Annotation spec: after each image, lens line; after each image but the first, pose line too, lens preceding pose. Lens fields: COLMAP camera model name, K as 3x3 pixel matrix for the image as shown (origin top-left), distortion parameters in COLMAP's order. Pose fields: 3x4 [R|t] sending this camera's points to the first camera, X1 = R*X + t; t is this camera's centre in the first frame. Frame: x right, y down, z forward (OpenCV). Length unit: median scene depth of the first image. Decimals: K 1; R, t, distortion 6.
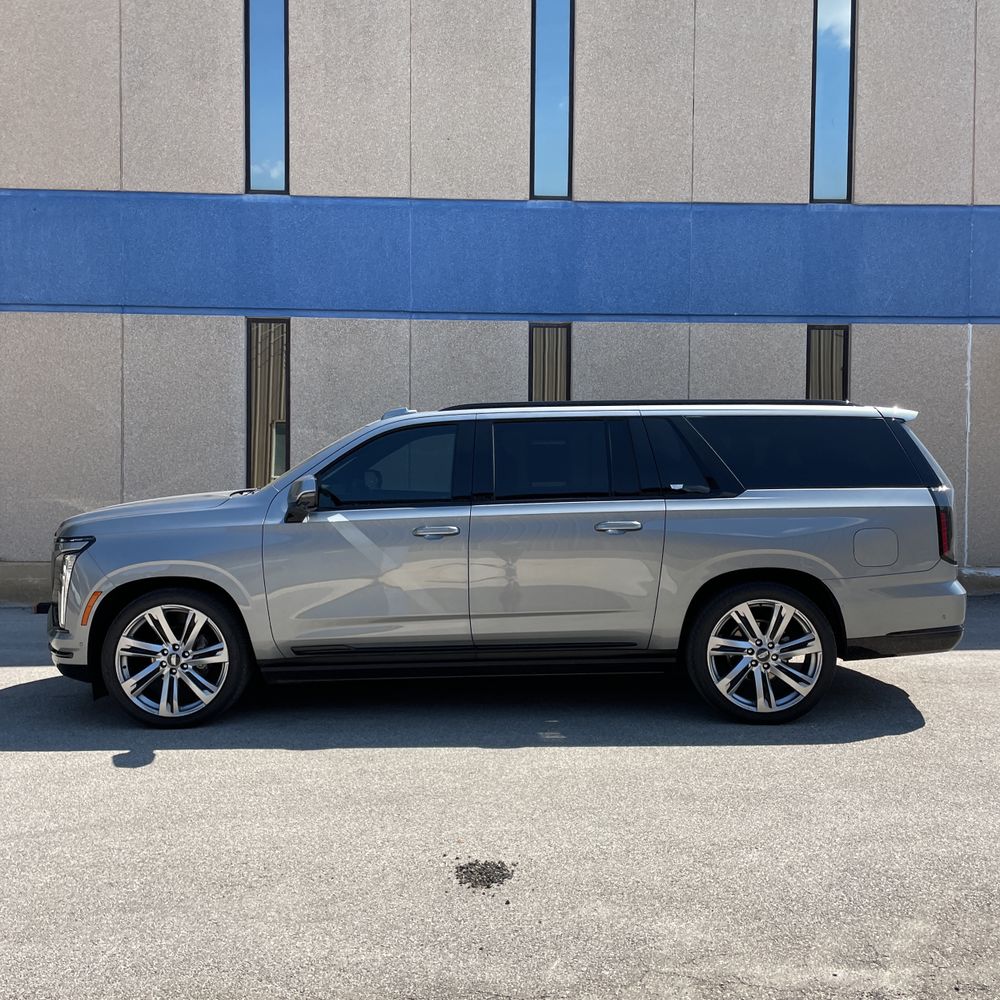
lens RADIAL K [[1048.9, 0, 500.0], [0, 1048.9, 500.0], [0, 0, 1]] dist [0.111236, -0.175493]
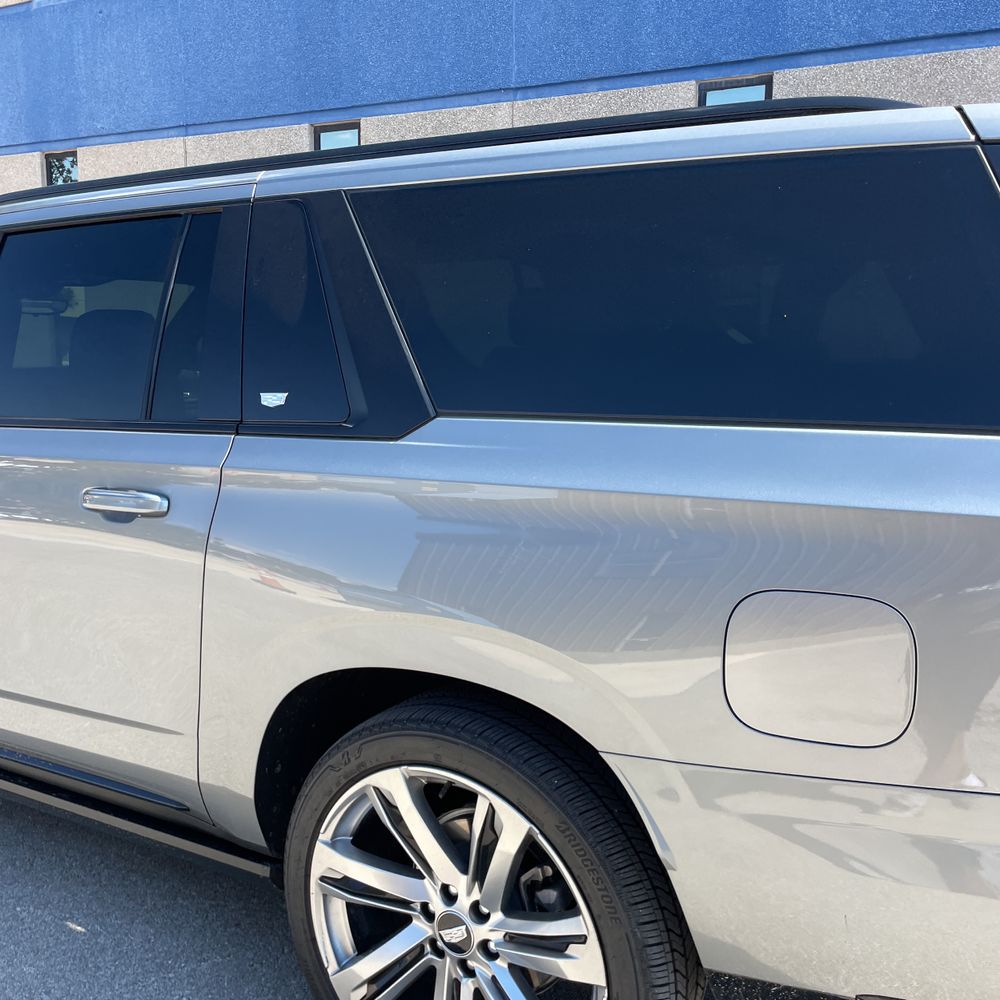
lens RADIAL K [[1035.1, 0, 482.1], [0, 1035.1, 490.0], [0, 0, 1]] dist [0.086194, -0.122916]
pose [[0.854506, 0.077918, -0.513564, 0.240554], [-0.018595, 0.992640, 0.119664, -0.015065], [0.519108, -0.092704, 0.849666, 0.439671]]
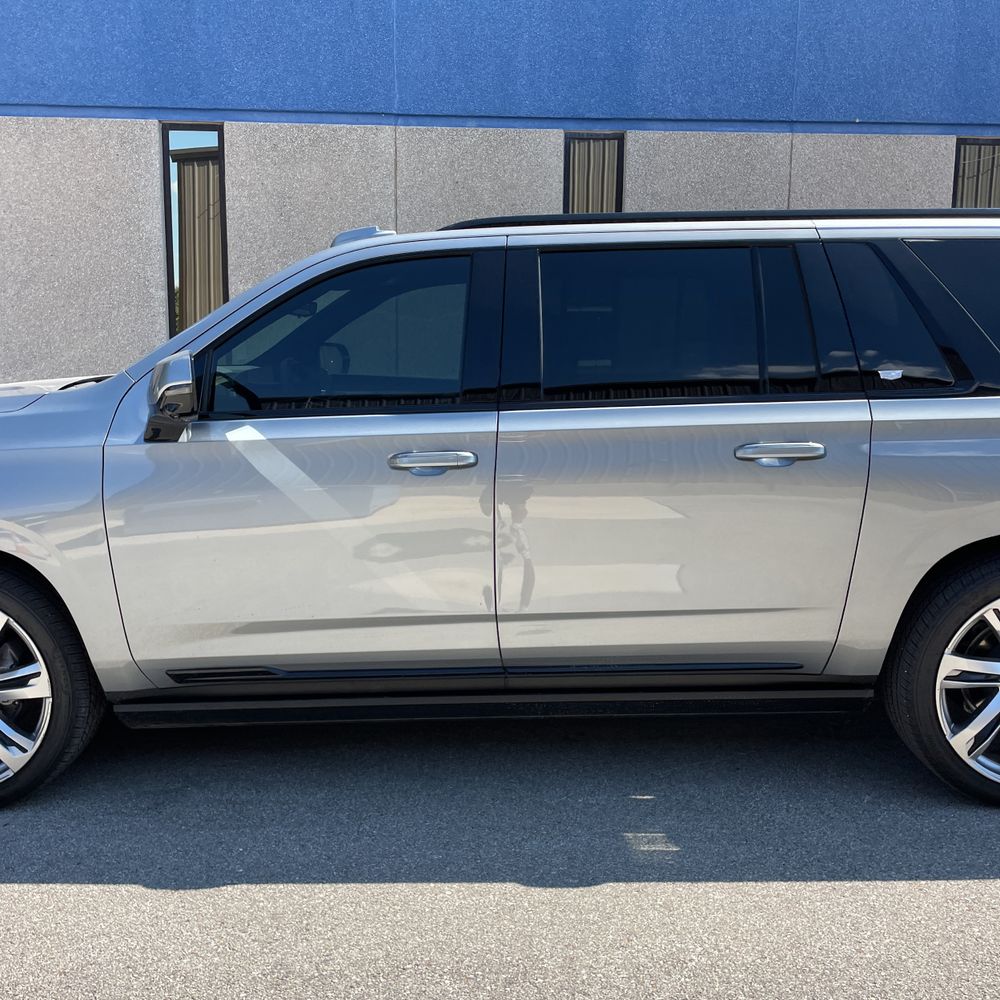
lens RADIAL K [[1039.8, 0, 506.0], [0, 1039.8, 498.4], [0, 0, 1]] dist [0.073504, -0.099619]
pose [[0.999971, 0.001734, 0.007422, -0.016467], [-0.002586, 0.993213, 0.116277, -0.006907], [-0.007170, -0.116293, 0.993189, 0.280757]]
